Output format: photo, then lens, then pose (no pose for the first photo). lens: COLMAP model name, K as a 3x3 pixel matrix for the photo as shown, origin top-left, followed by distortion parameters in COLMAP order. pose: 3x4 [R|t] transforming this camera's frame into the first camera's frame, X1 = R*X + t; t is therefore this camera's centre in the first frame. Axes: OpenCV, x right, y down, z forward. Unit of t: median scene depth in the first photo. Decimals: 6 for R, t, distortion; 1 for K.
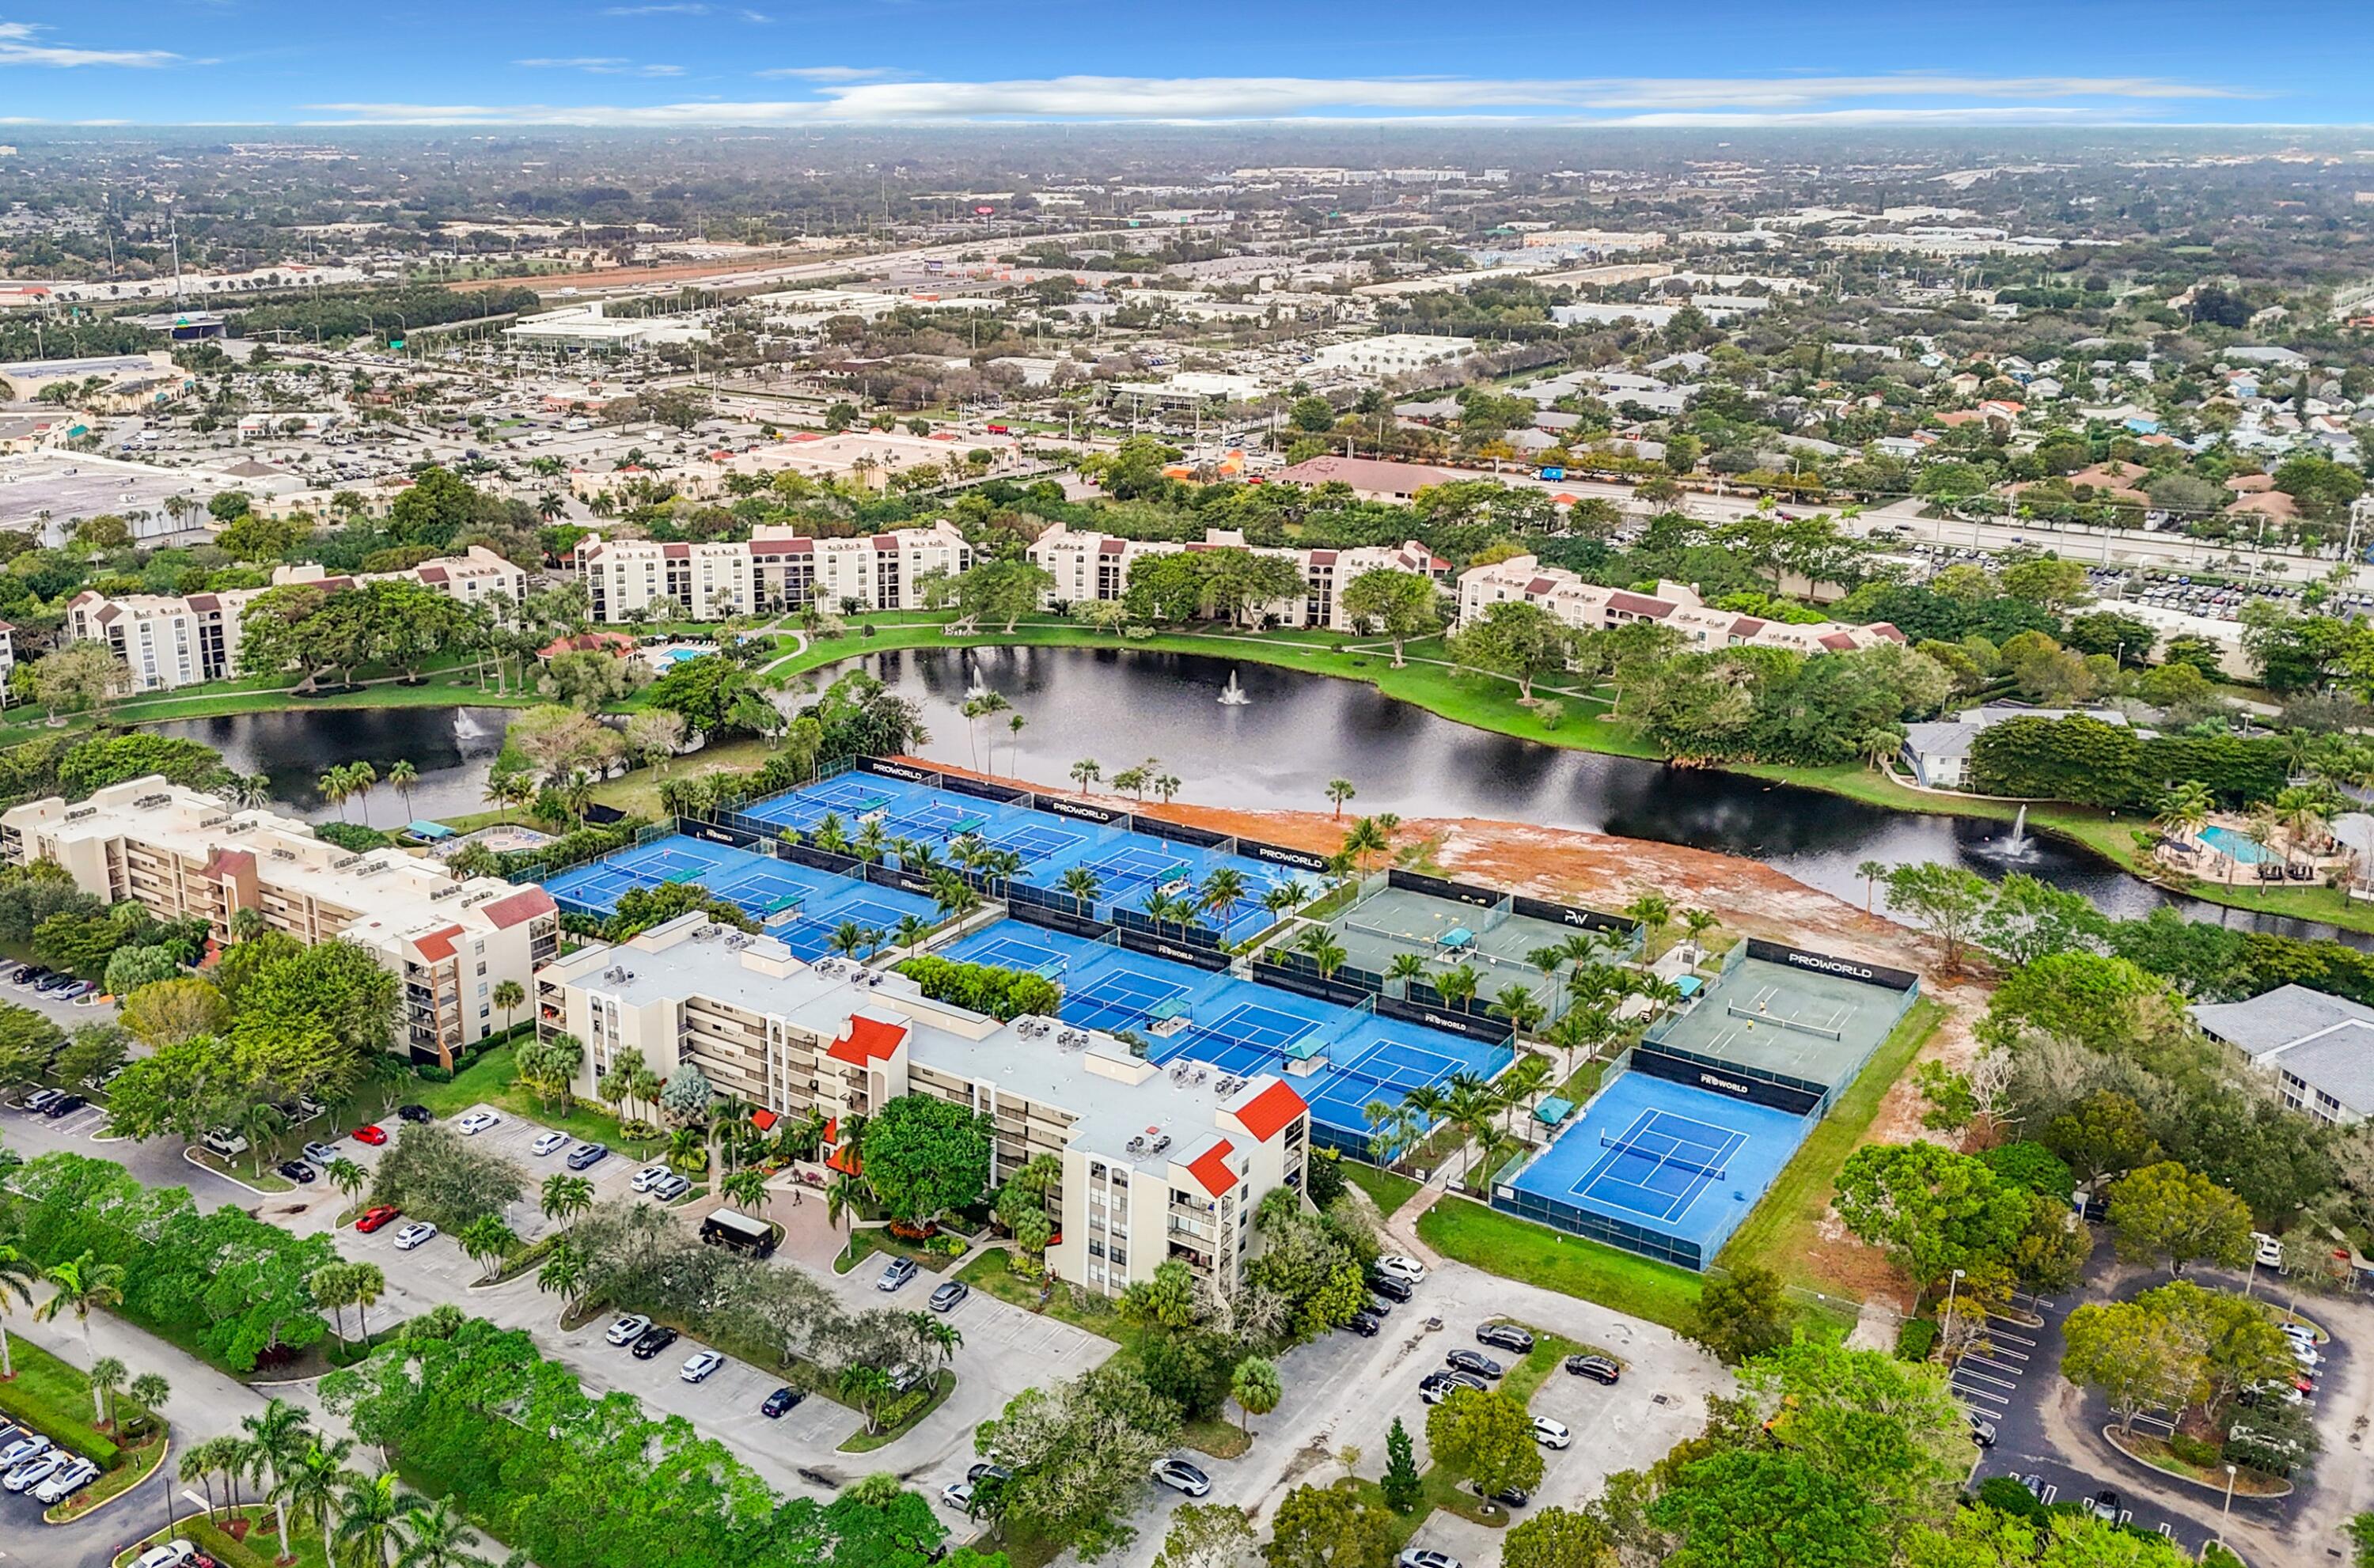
lens RADIAL K [[1997.6, 0, 1187.0], [0, 1997.6, 784.0], [0, 0, 1]] dist [0.016987, 0.002183]
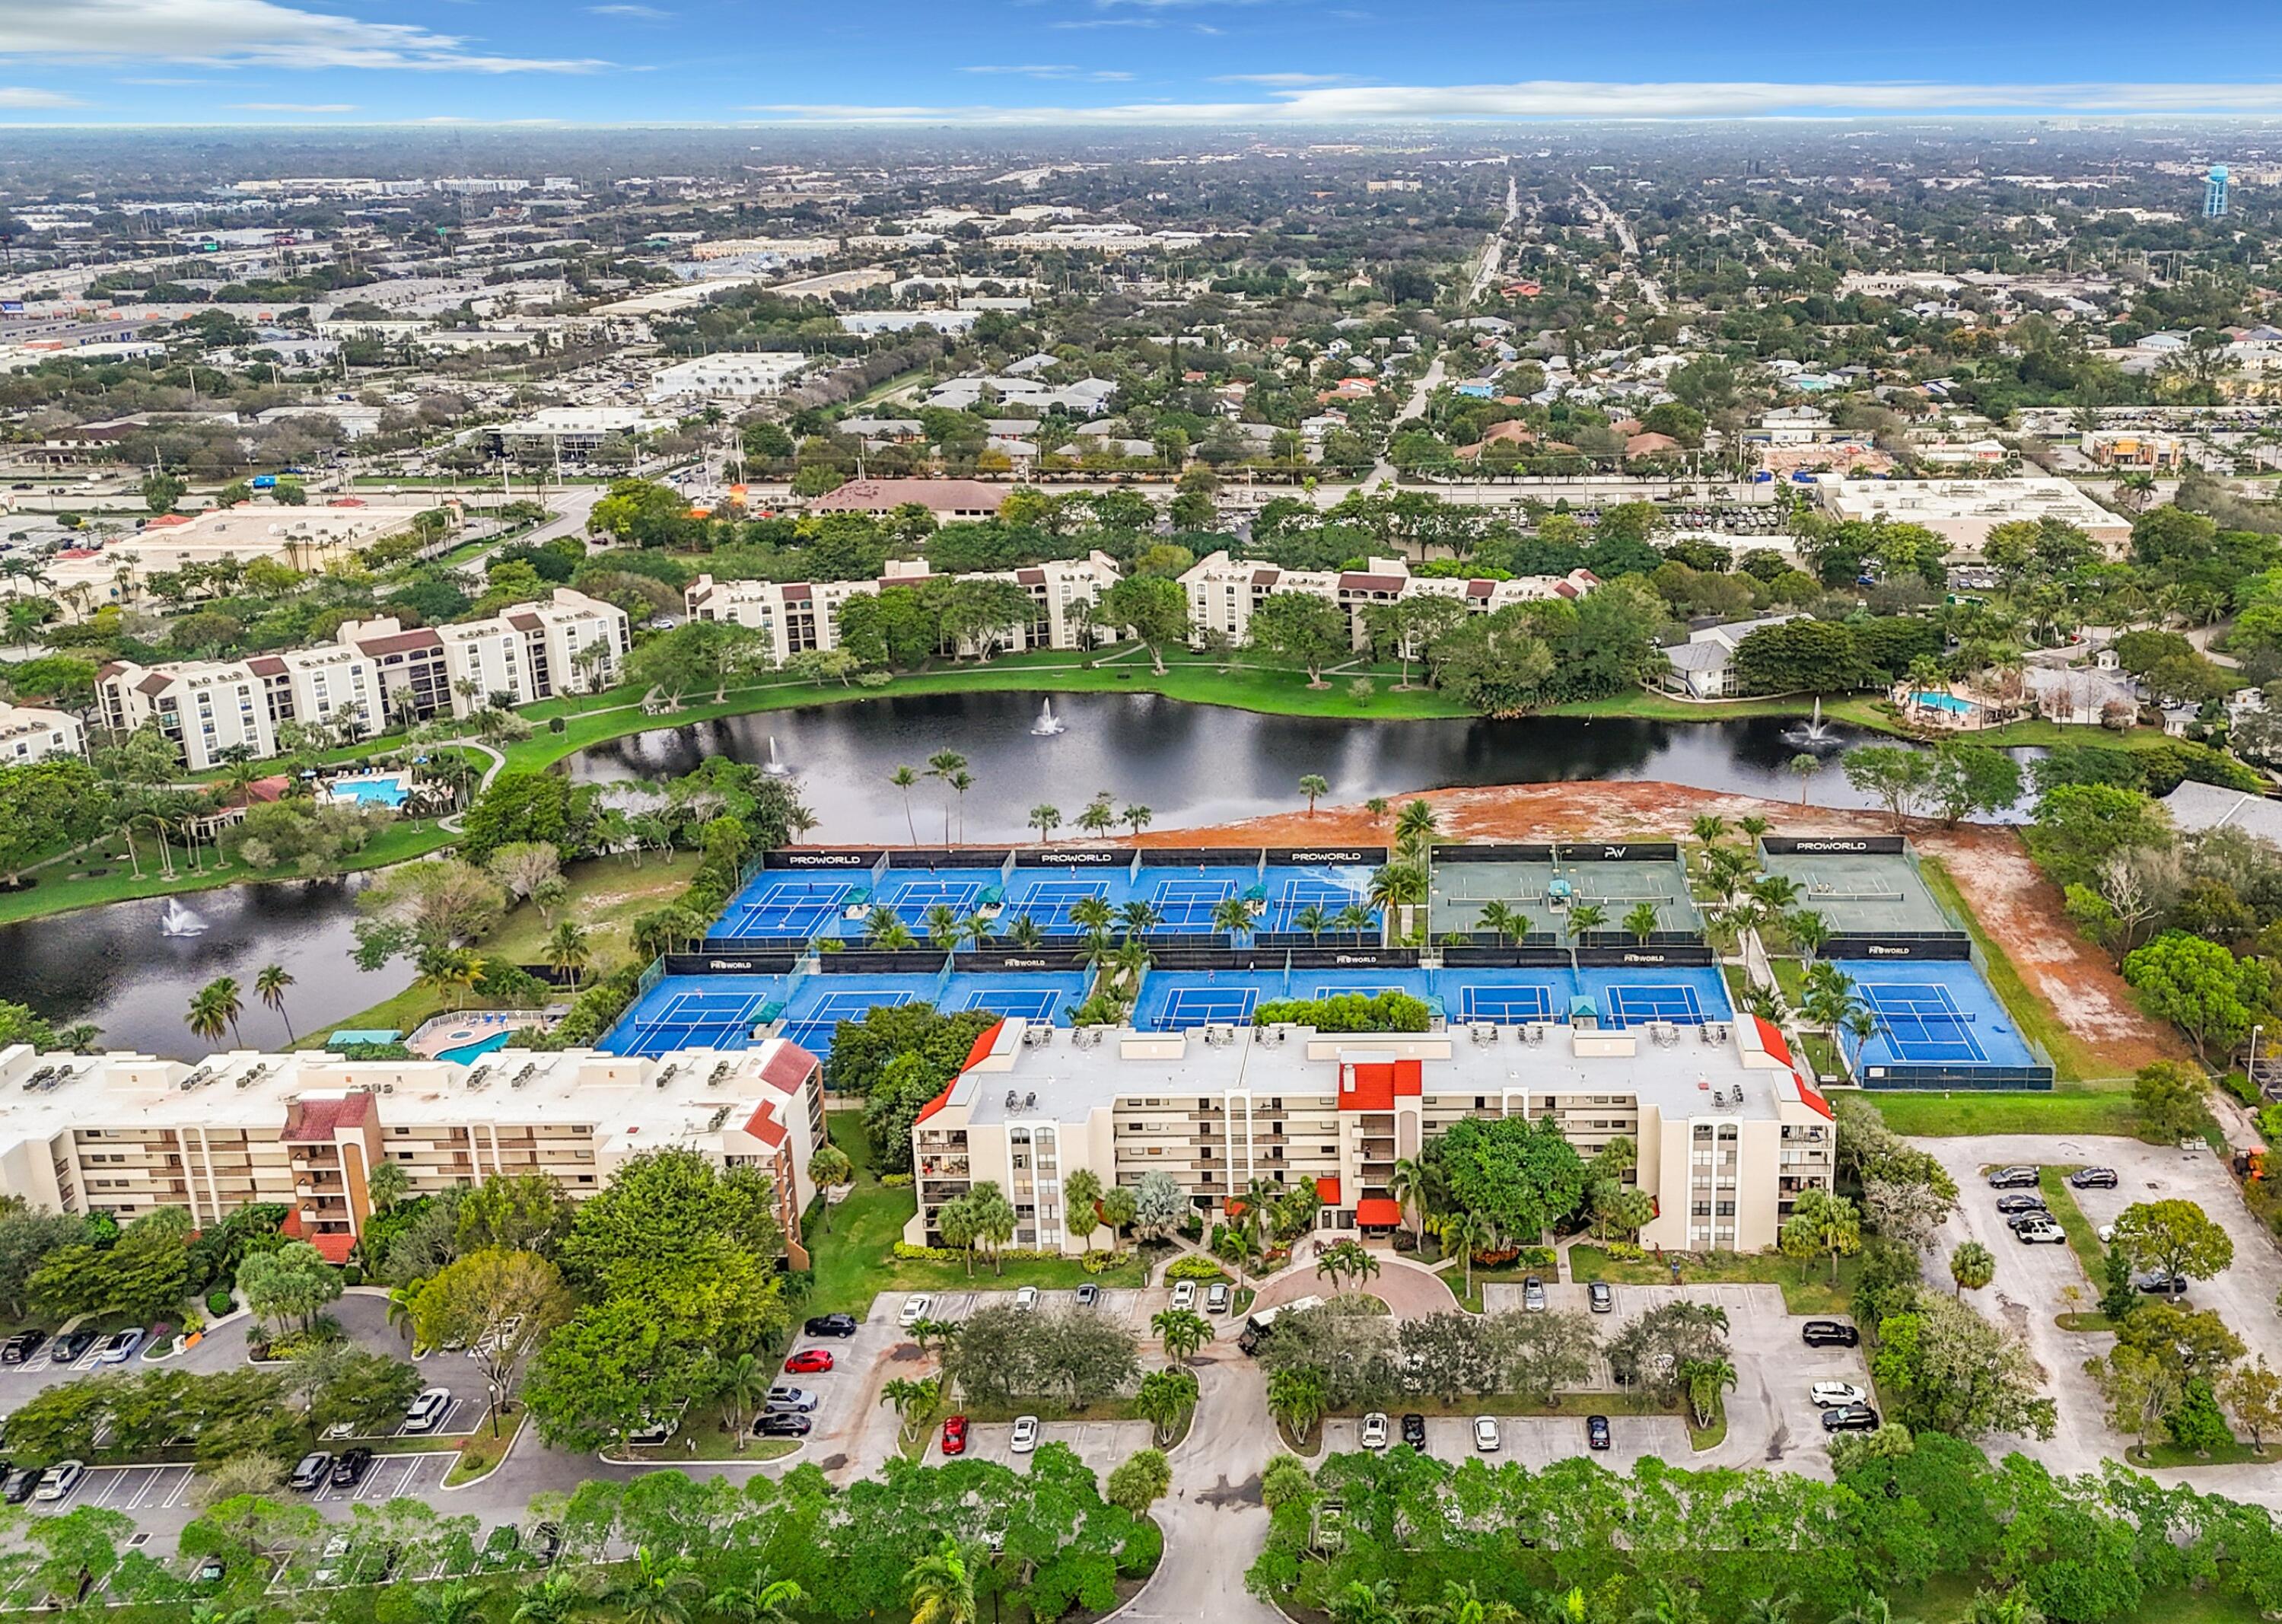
lens RADIAL K [[2096.0, 0, 1141.0], [0, 2096.0, 812.0], [0, 0, 1]] dist [0.056956, -0.129567]
pose [[0.826022, -0.175616, 0.535581, -0.549644], [0.178101, 0.982861, 0.047593, -0.048723], [-0.534760, 0.056075, 0.843142, 0.145947]]
